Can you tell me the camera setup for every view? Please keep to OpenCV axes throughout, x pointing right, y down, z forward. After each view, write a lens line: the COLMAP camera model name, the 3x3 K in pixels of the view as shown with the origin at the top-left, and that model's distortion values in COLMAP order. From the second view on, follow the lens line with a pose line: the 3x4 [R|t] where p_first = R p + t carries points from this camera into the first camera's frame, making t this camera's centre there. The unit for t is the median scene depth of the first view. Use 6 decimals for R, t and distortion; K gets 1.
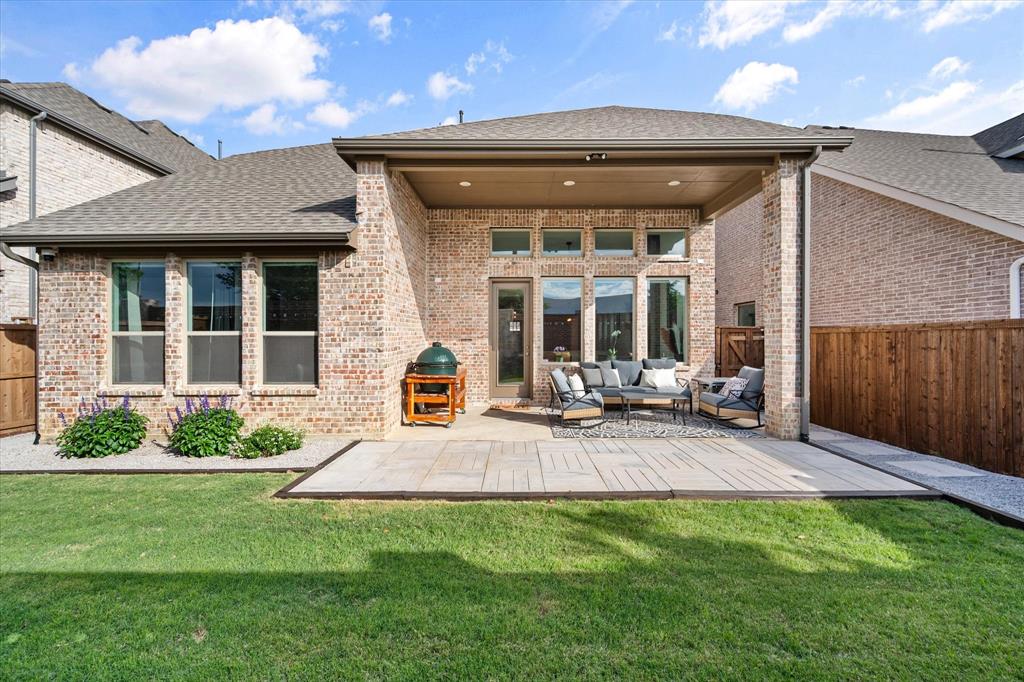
lens RADIAL K [[406.5, 0, 512.2], [0, 406.5, 339.7], [0, 0, 1]] dist [-0.002720, 0.000122]
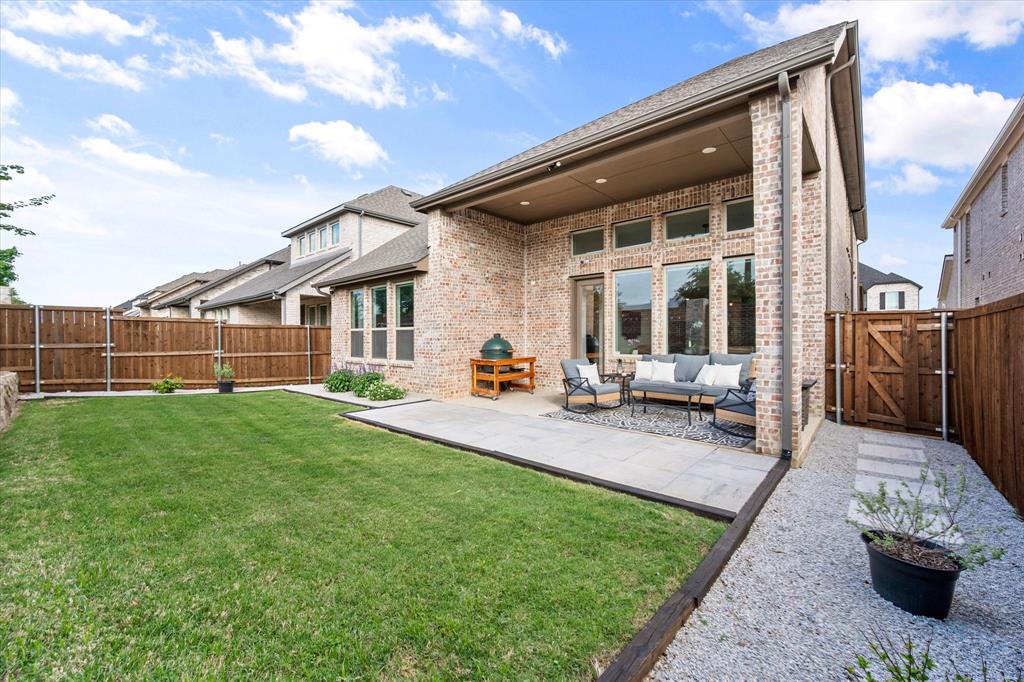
lens RADIAL K [[406.5, 0, 507.3], [0, 406.5, 337.9], [0, 0, 1]] dist [-0.002720, 0.000122]
pose [[0.747583, 0.000807, -0.664168, 0.686803], [-0.000101, 0.999999, 0.001102, 0.016796], [0.664168, -0.000757, 0.747583, 0.064930]]
